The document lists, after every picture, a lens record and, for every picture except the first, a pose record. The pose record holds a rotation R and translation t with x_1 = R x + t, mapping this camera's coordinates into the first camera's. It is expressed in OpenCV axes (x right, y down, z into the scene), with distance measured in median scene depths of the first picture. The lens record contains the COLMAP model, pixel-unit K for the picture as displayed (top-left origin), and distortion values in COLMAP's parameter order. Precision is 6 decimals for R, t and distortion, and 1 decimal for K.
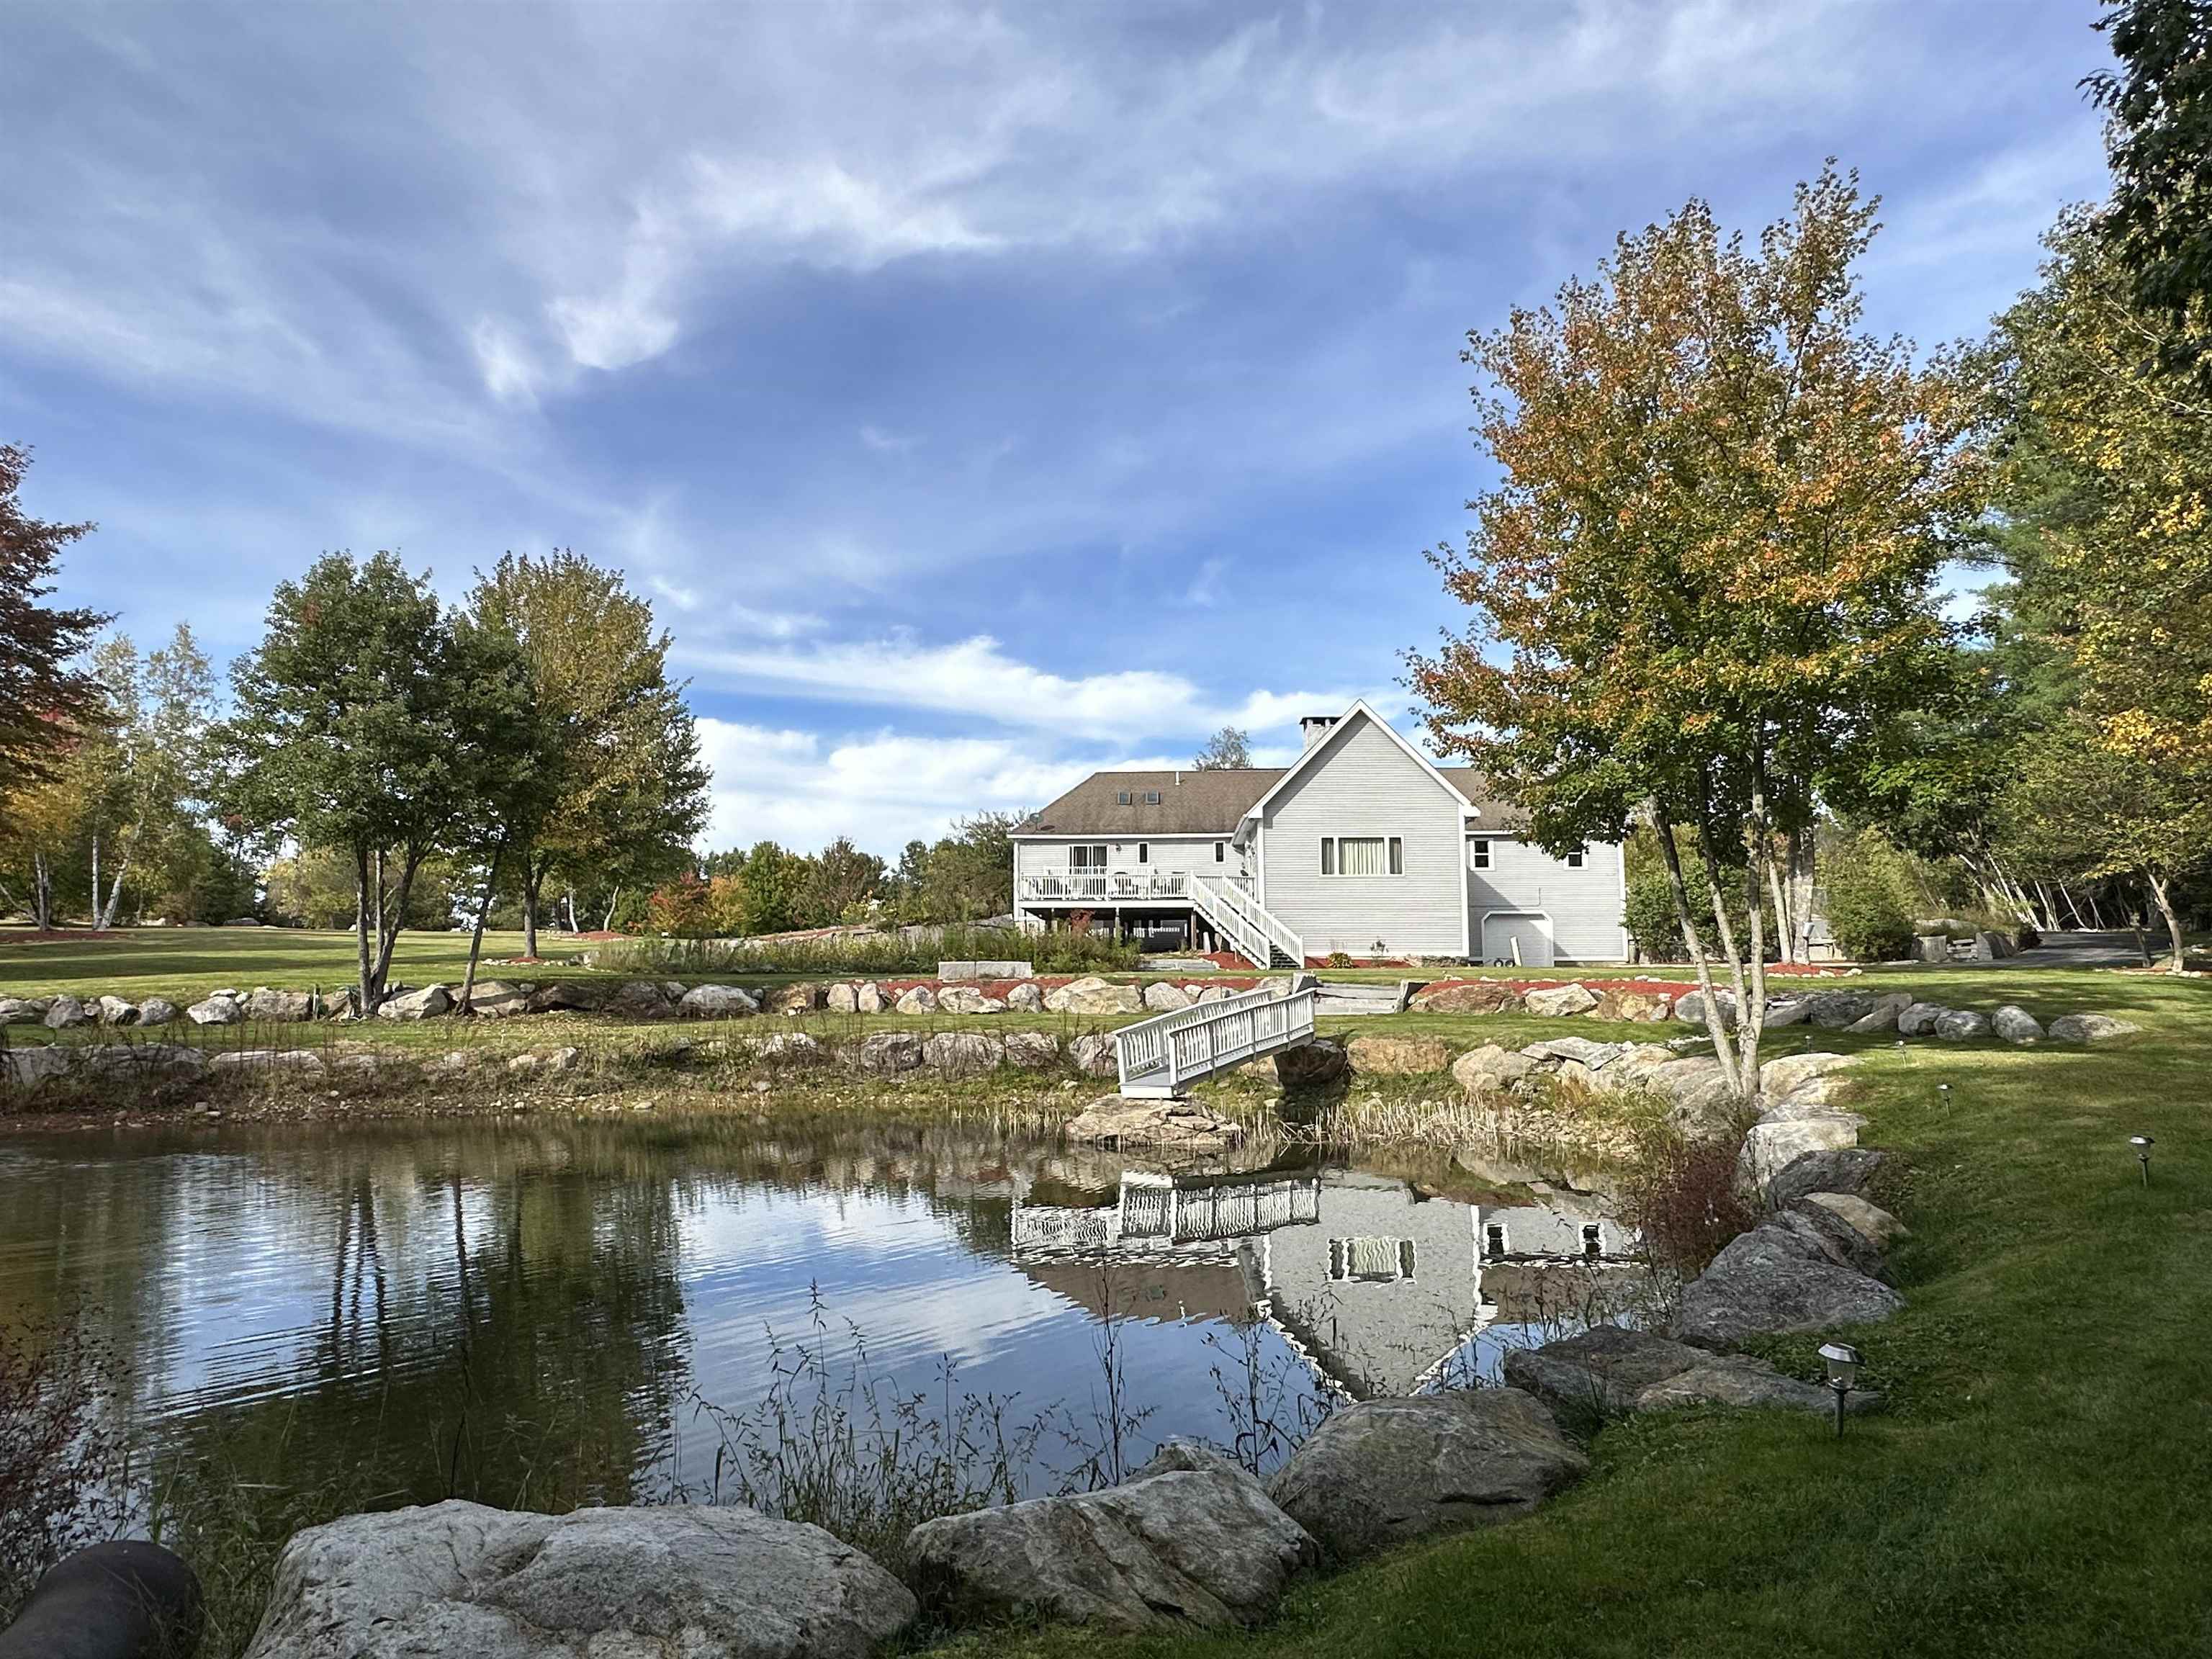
lens RADIAL K [[1290.2, 0, 1106.2], [0, 1290.2, 829.0], [0, 0, 1]] dist [0.000383, -0.000394]
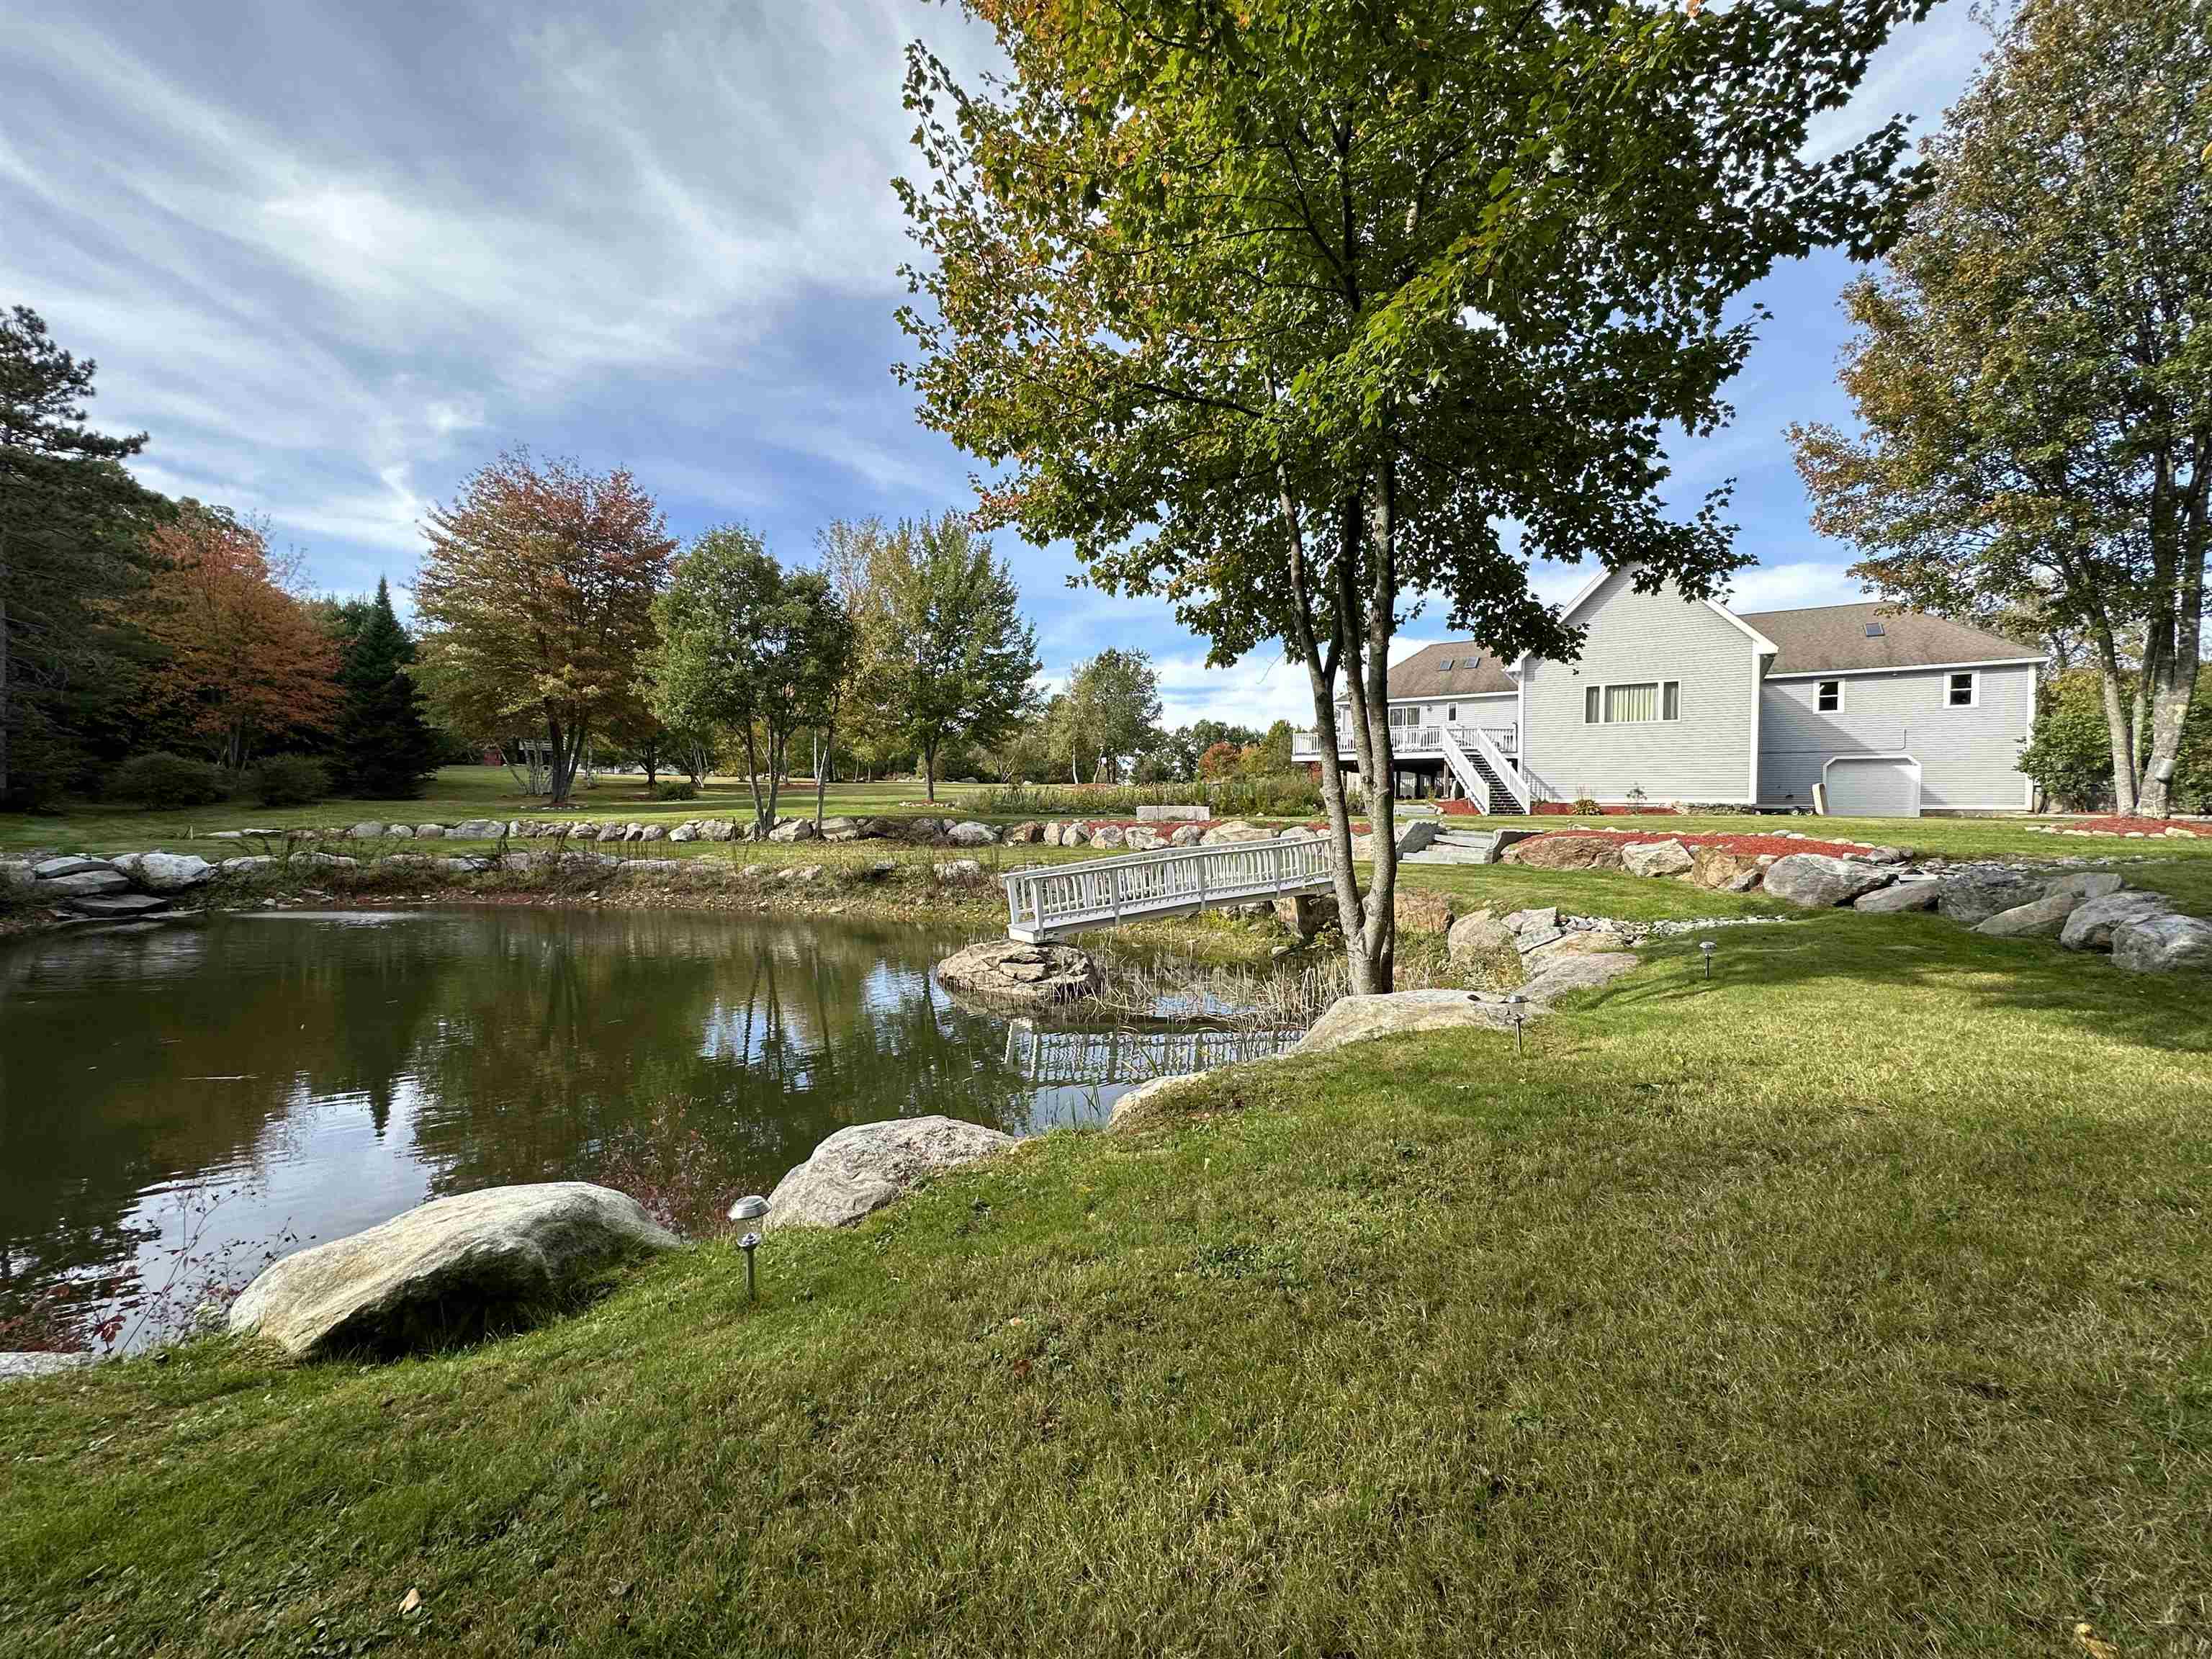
lens RADIAL K [[888.0, 0, 1106.1], [0, 888.0, 826.7], [0, 0, 1]] dist [0.002656, 0.000193]
pose [[0.864870, 0.018897, -0.501640, 0.282158], [0.045185, 0.992304, 0.115283, 0.026542], [0.499958, -0.122372, 0.857360, 0.286425]]
